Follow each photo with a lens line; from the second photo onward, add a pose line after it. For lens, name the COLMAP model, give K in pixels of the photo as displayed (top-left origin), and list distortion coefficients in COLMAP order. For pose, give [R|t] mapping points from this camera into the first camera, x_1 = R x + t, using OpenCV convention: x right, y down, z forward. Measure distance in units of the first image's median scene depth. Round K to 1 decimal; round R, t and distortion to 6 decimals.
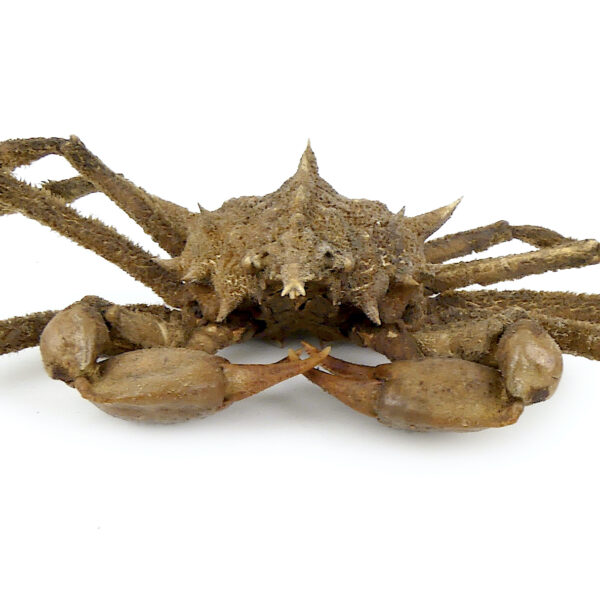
lens RADIAL K [[741.2, 0, 300.0], [0, 741.2, 300.0], [0, 0, 1]] dist [-0.008003, -0.025641]
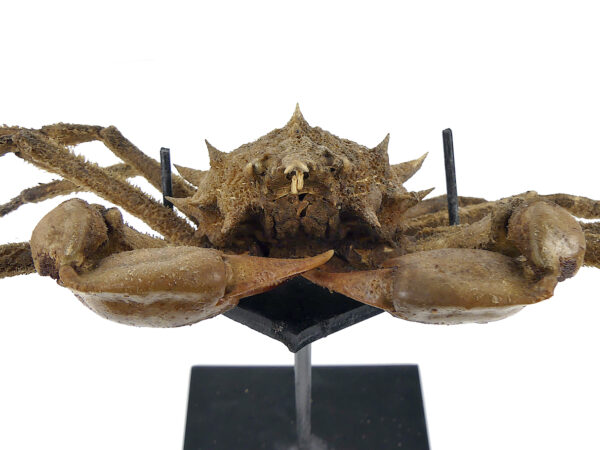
lens RADIAL K [[436.7, 0, 288.8], [0, 436.7, 224.3], [0, 0, 1]] dist [-0.027604, -0.000368]
pose [[0.999148, -0.040368, 0.008541, -0.023215], [0.041227, 0.968252, -0.246553, 0.172286], [0.001683, 0.246695, 0.969092, 0.413692]]
